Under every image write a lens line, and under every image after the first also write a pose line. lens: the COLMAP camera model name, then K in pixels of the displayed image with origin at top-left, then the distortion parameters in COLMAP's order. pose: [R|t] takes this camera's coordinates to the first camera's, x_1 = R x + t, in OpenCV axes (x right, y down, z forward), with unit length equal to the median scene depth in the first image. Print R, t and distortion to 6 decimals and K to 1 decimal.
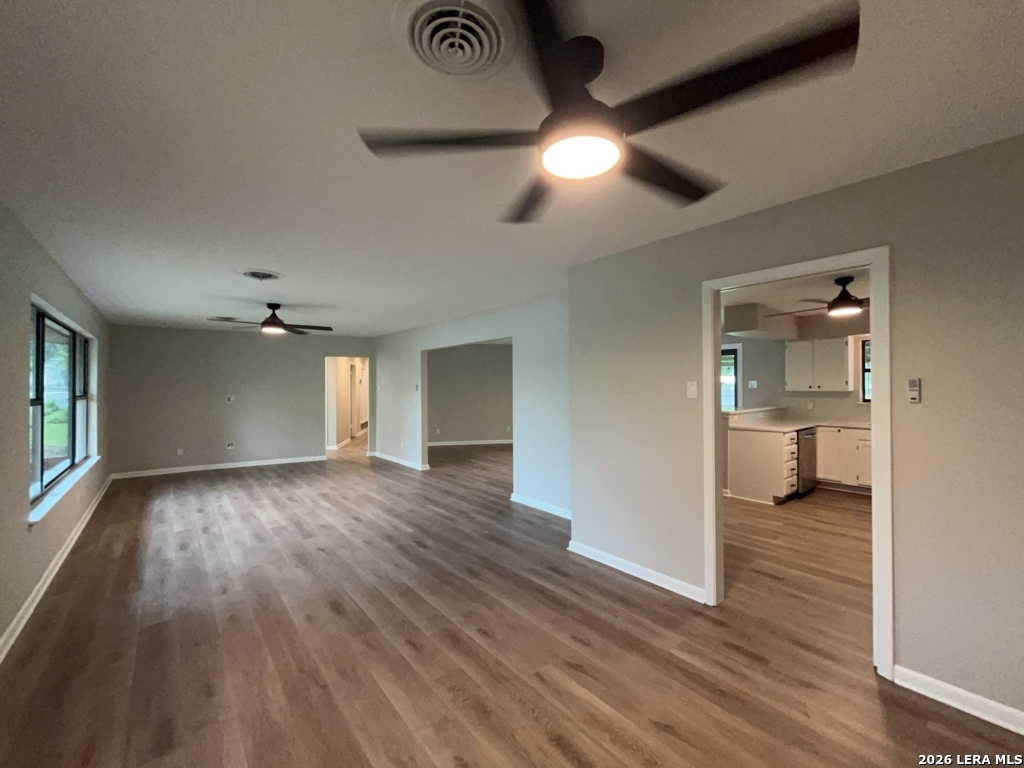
lens RADIAL K [[413.6, 0, 514.5], [0, 413.6, 383.6], [0, 0, 1]] dist [0.000144, 0.000097]
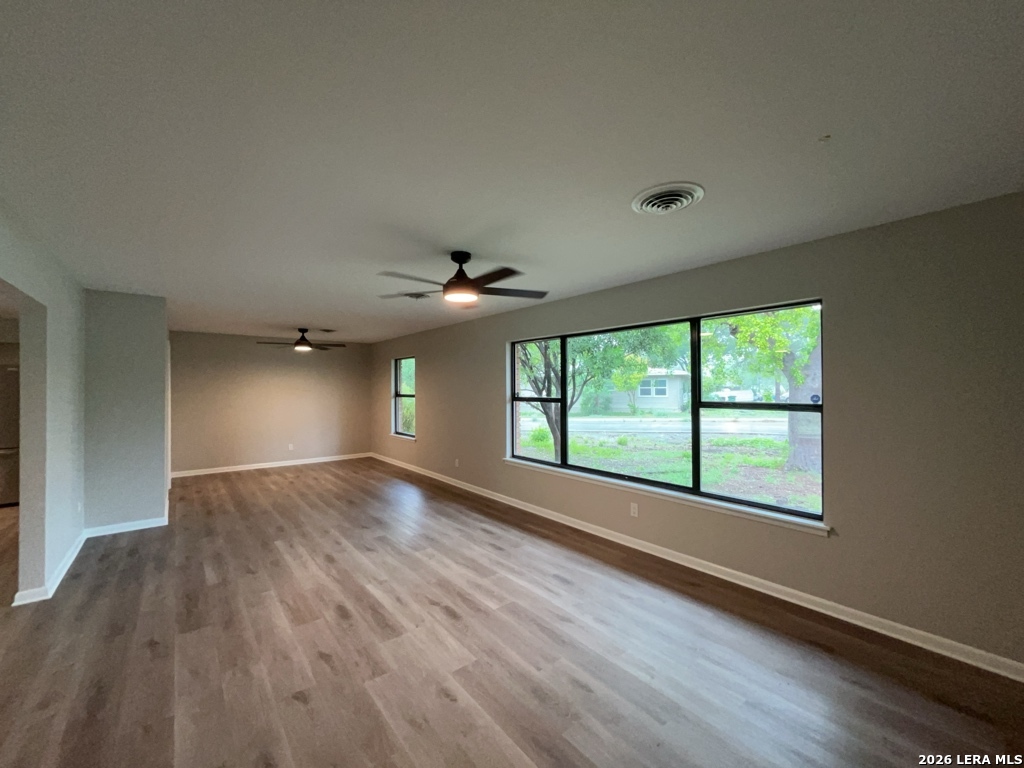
lens RADIAL K [[413.6, 0, 514.5], [0, 413.6, 383.6], [0, 0, 1]] dist [0.000144, 0.000097]
pose [[-0.999912, 0.009801, 0.008898, -0.797965], [0.009656, 0.999823, -0.016119, 0.006538], [-0.009054, -0.016032, -0.999830, 1.921903]]
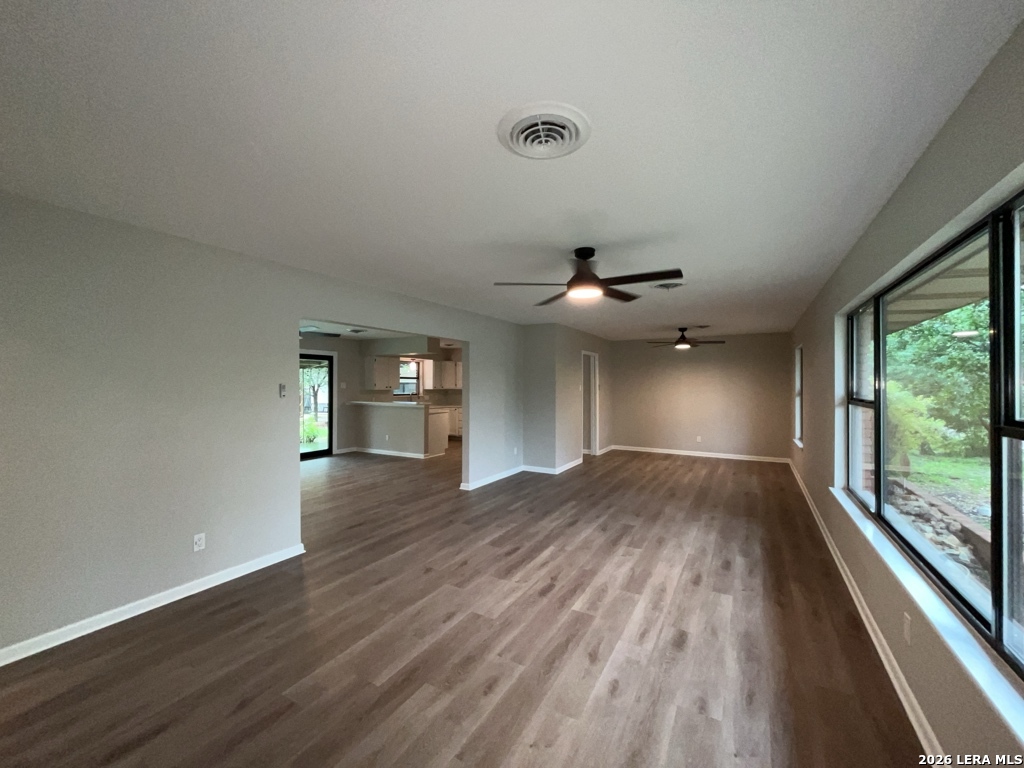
lens RADIAL K [[413.6, 0, 514.5], [0, 413.6, 383.6], [0, 0, 1]] dist [0.000144, 0.000097]
pose [[-0.347235, 0.006662, 0.937755, -1.333594], [-0.004281, 0.999953, -0.008689, 0.008545], [-0.937768, -0.007031, -0.347190, 1.569012]]
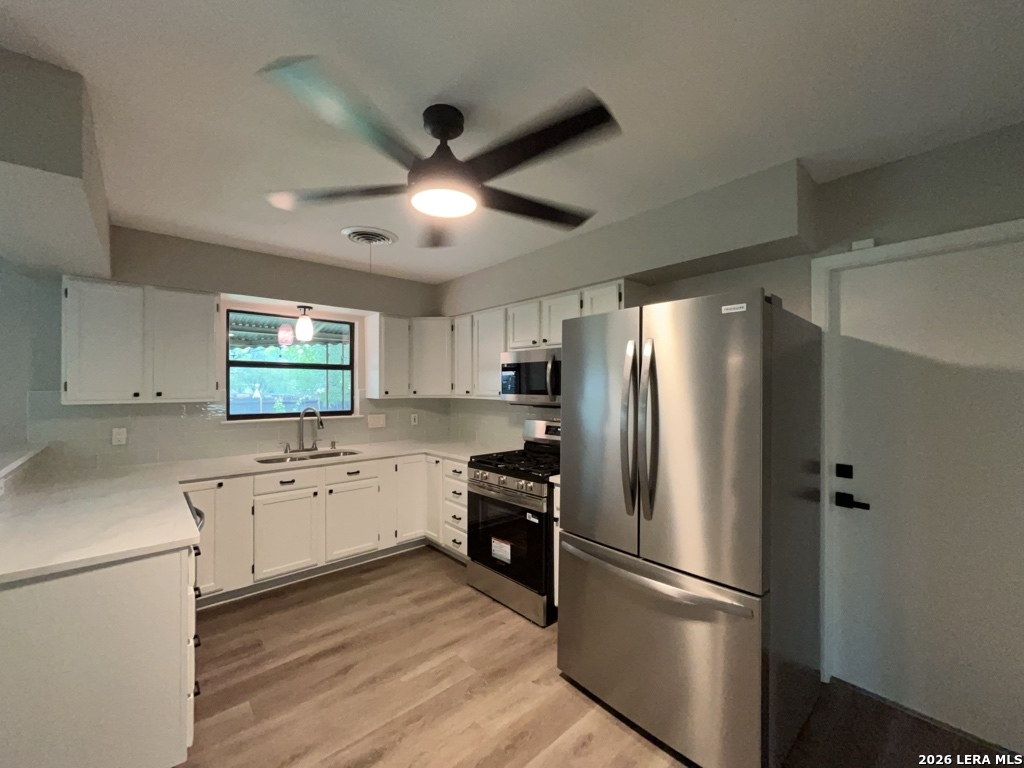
lens RADIAL K [[413.6, 0, 514.5], [0, 413.6, 383.6], [0, 0, 1]] dist [0.000144, 0.000097]
pose [[-0.033933, 0.008944, 0.999384, 0.386976], [-0.005166, 0.999945, -0.009125, -0.001901], [-0.999411, -0.005472, -0.033885, 0.893138]]
